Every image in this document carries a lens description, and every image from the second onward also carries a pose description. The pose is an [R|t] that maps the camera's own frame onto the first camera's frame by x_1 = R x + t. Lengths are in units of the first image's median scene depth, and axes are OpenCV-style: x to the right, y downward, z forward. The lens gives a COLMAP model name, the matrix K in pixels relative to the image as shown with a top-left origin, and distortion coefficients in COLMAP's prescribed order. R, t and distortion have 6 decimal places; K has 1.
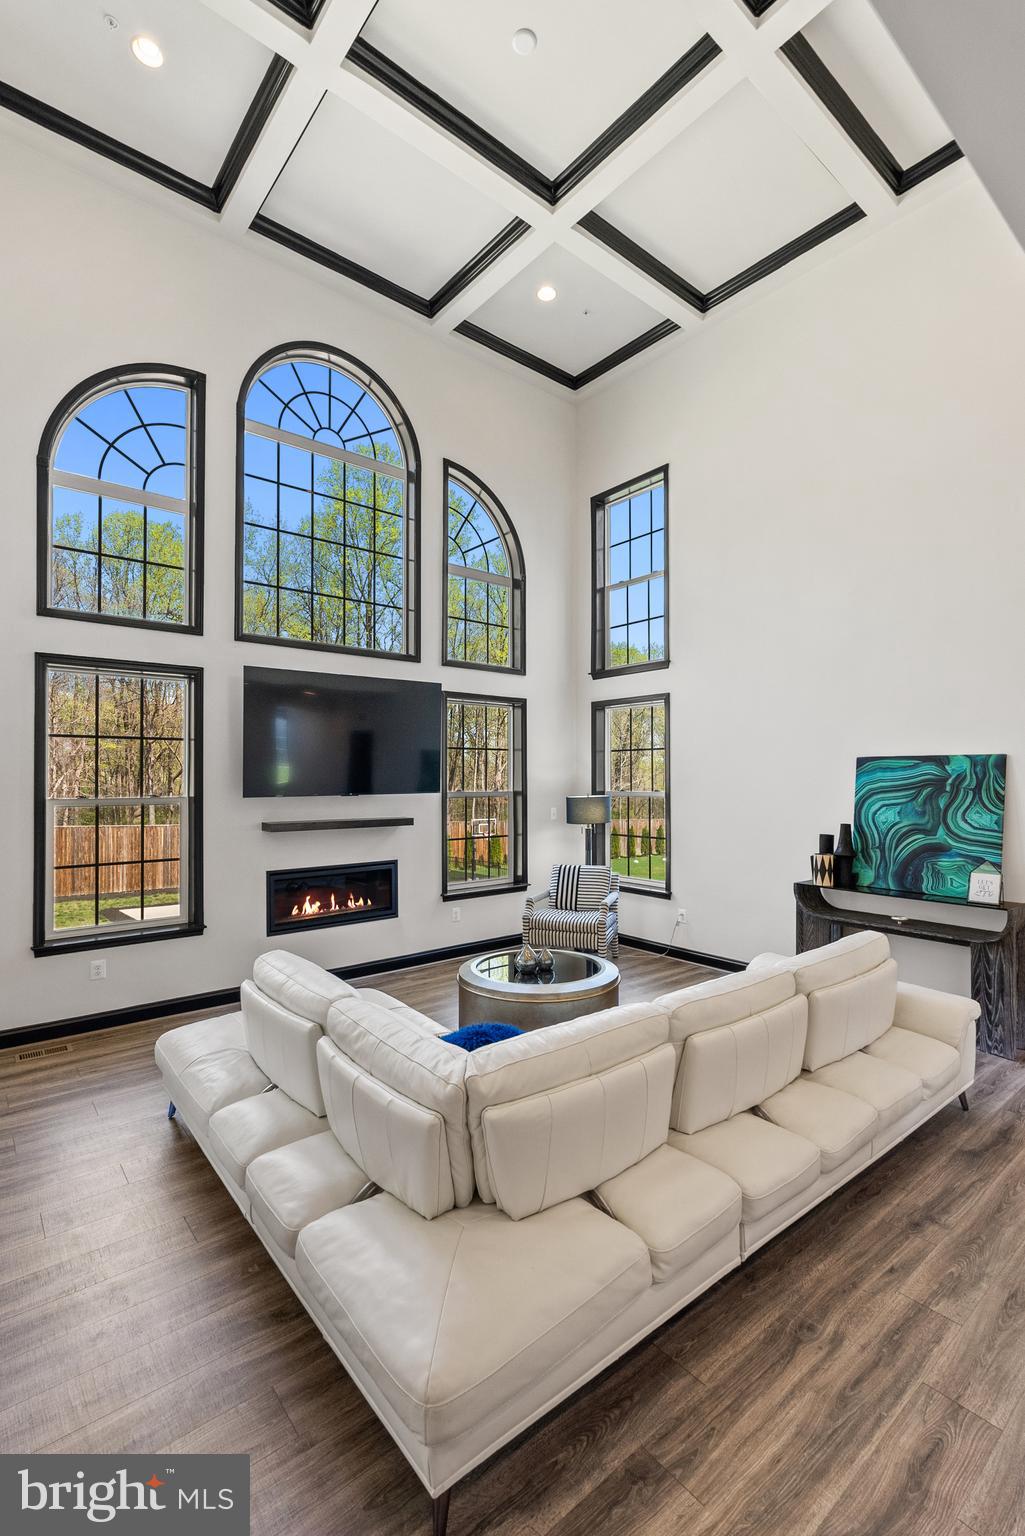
lens RADIAL K [[691.4, 0, 512.5], [0, 691.4, 768.0], [0, 0, 1]] dist [-0.006119, -0.000278]
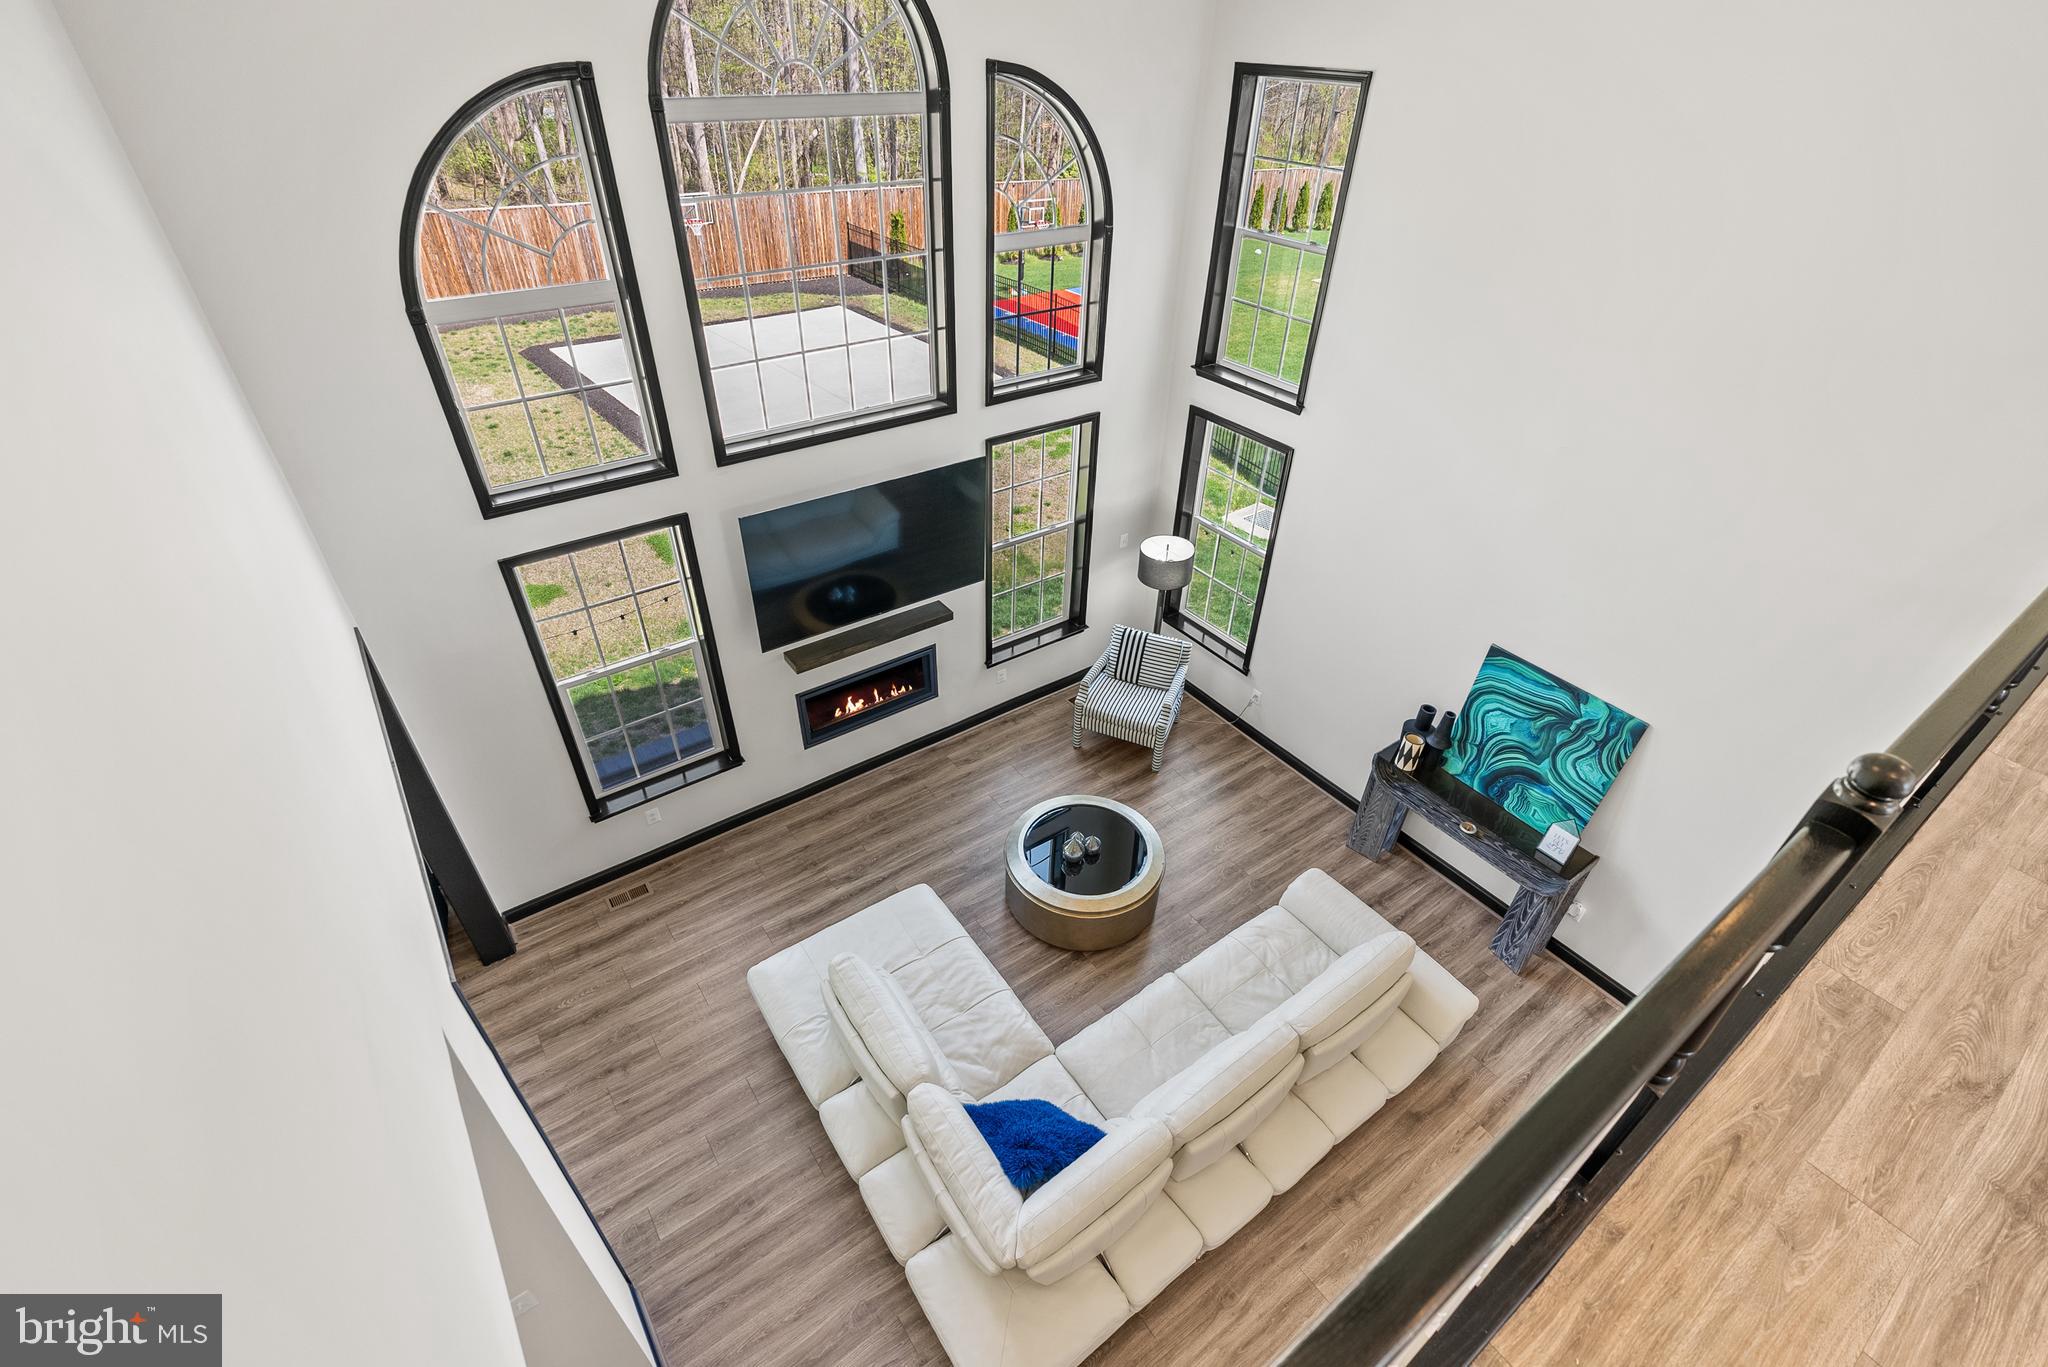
lens RADIAL K [[921.8, 0, 1015.0], [0, 921.8, 688.4], [0, 0, 1]] dist [-0.006119, -0.000278]
pose [[0.997773, 0.053168, -0.040274, -0.021042], [-0.017117, 0.787697, 0.615825, -0.667935], [0.064466, -0.613764, 0.786853, 0.073353]]
